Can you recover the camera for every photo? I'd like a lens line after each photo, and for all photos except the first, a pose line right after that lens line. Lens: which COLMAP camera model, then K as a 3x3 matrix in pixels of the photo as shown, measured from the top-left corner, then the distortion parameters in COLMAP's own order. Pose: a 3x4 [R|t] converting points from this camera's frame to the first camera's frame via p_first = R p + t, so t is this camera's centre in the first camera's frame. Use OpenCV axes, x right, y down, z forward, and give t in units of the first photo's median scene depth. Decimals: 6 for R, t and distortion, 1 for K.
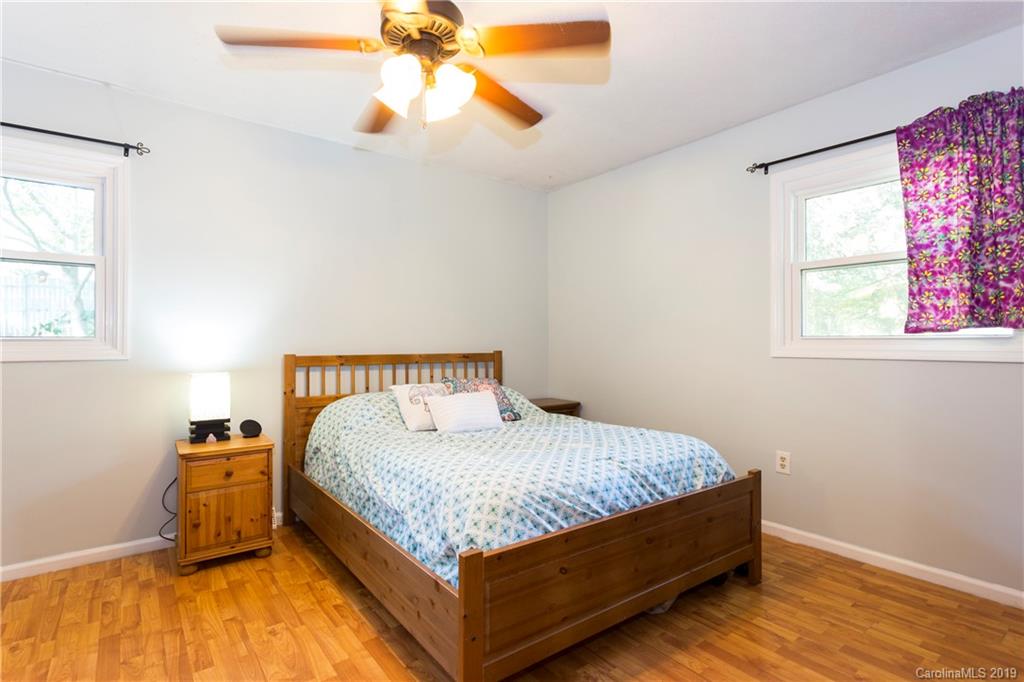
lens RADIAL K [[499.9, 0, 512.0], [0, 499.9, 341.0], [0, 0, 1]] dist [-0.000990, 0.000235]
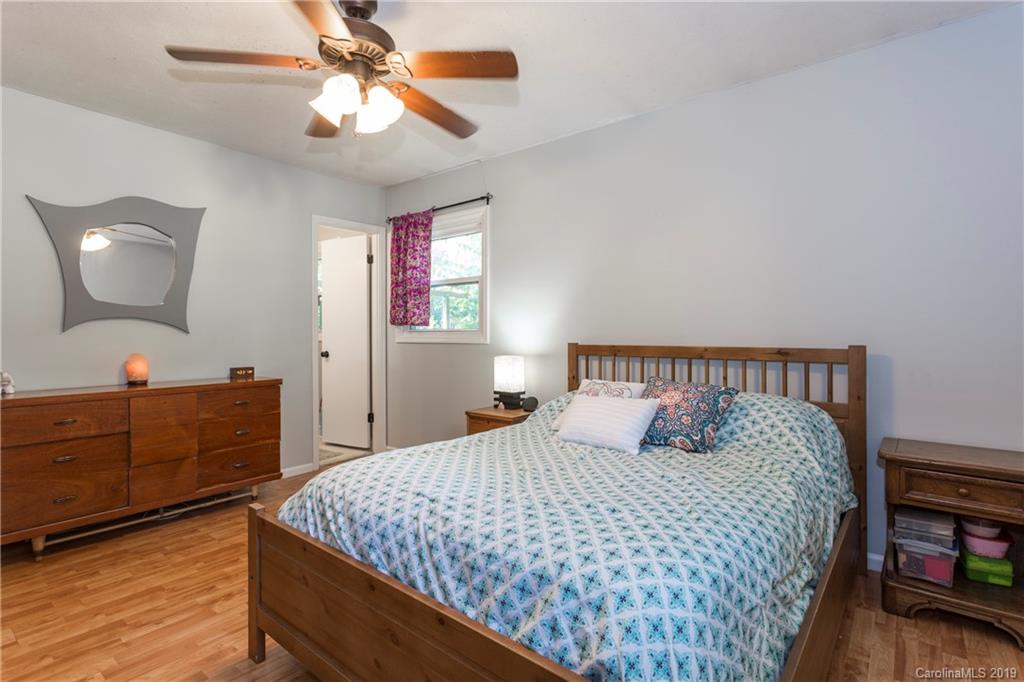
lens RADIAL K [[499.9, 0, 512.0], [0, 499.9, 341.0], [0, 0, 1]] dist [-0.000990, 0.000235]
pose [[0.239957, 0.012774, -0.970699, 0.719214], [0.001508, 0.999907, 0.013531, 0.009209], [0.970782, -0.004710, 0.239916, 0.775983]]
